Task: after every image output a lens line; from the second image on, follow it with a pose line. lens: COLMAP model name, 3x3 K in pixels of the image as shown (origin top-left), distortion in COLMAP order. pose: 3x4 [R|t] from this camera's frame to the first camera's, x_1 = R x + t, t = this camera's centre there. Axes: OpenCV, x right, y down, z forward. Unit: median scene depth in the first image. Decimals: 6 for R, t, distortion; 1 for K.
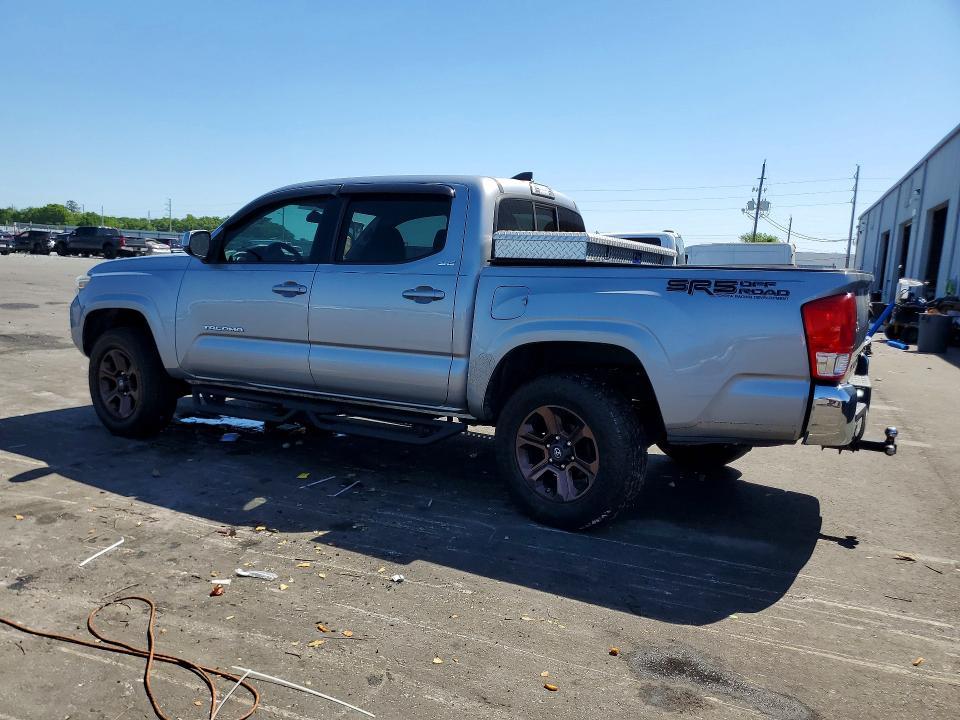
lens RADIAL K [[752.0, 0, 474.5], [0, 752.0, 358.5], [0, 0, 1]] dist [0.014228, 0.000652]
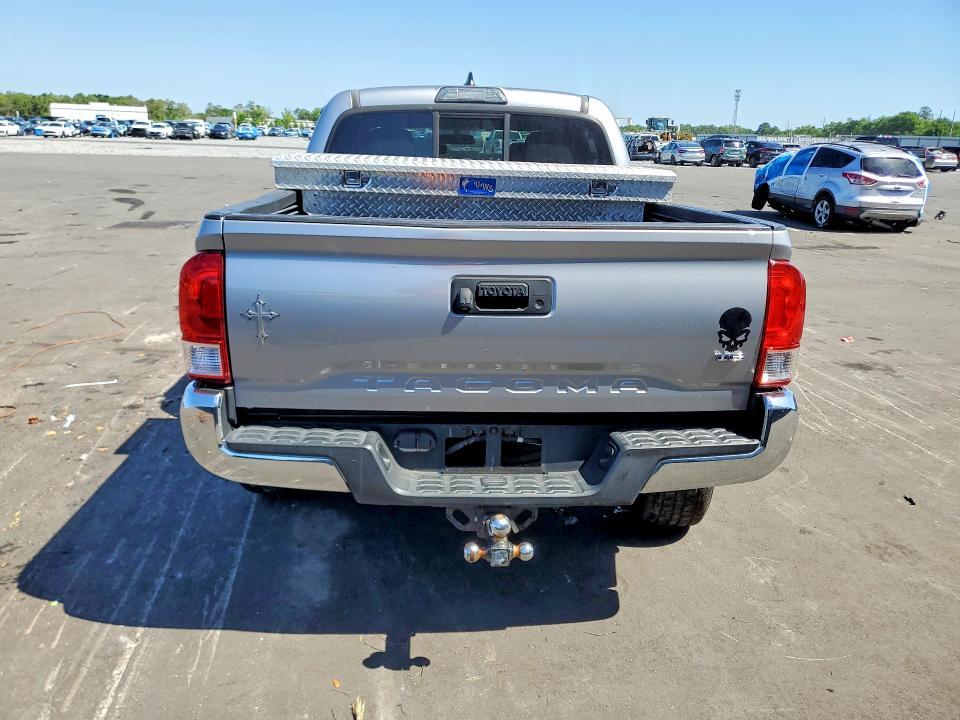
lens RADIAL K [[752.0, 0, 474.5], [0, 752.0, 358.5], [0, 0, 1]] dist [0.014228, 0.000652]
pose [[0.526876, 0.200181, -0.826032, 0.992007], [-0.105181, 0.979755, 0.170346, -0.112234], [0.843409, -0.002869, 0.537264, 0.723869]]
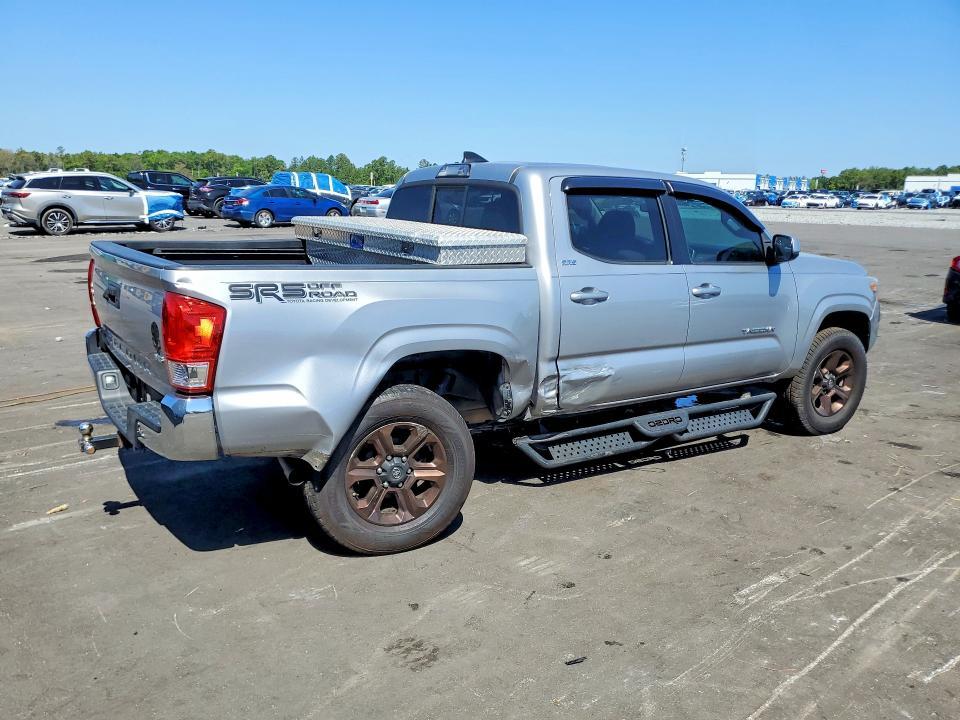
lens RADIAL K [[752.0, 0, 474.5], [0, 752.0, 358.5], [0, 0, 1]] dist [0.014228, 0.000652]
pose [[-0.426488, 0.136361, -0.894155, 1.193427], [-0.154185, 0.963141, 0.220423, -0.266437], [0.891255, 0.231873, -0.389744, 1.825234]]
